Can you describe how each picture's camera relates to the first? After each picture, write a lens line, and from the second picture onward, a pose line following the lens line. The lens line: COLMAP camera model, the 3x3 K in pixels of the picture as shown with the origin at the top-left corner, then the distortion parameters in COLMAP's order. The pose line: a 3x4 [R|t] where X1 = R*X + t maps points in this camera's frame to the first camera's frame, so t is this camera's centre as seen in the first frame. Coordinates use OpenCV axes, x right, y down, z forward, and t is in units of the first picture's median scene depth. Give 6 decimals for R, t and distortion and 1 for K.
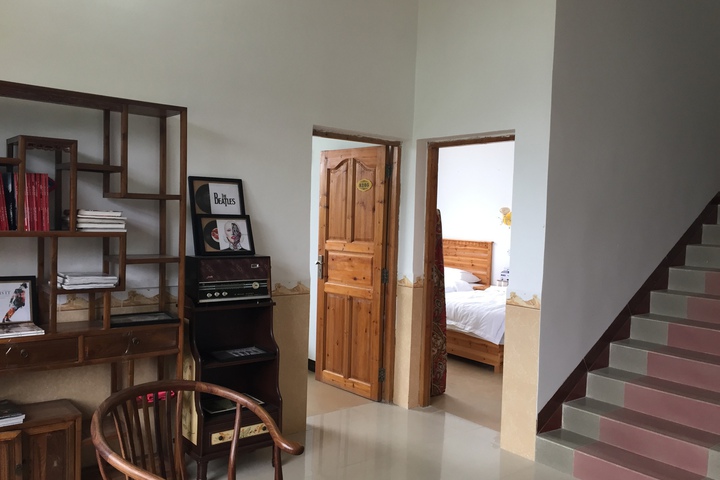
lens RADIAL K [[594.0, 0, 360.0], [0, 594.0, 240.0], [0, 0, 1]] dist [-0.002107, -0.003700]
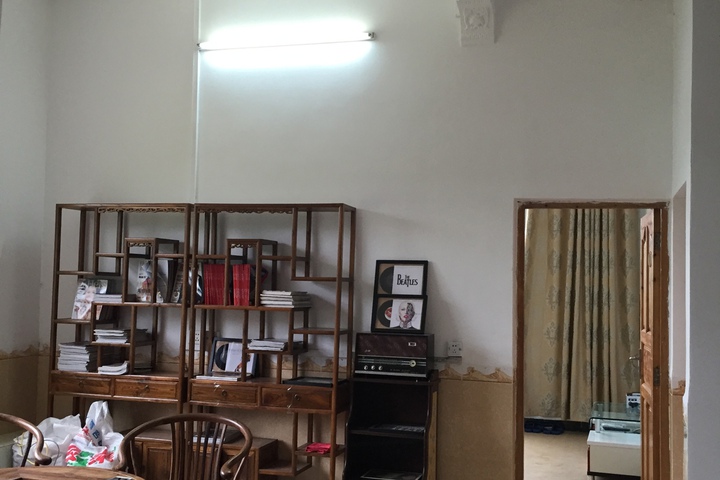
lens RADIAL K [[802.3, 0, 360.0], [0, 802.3, 240.0], [0, 0, 1]] dist [0.006913, 0.003360]
pose [[0.566880, -0.060010, -0.821612, 0.925639], [-0.040118, 0.994149, -0.100292, 0.007043], [0.822823, 0.089815, 0.561155, 0.125650]]
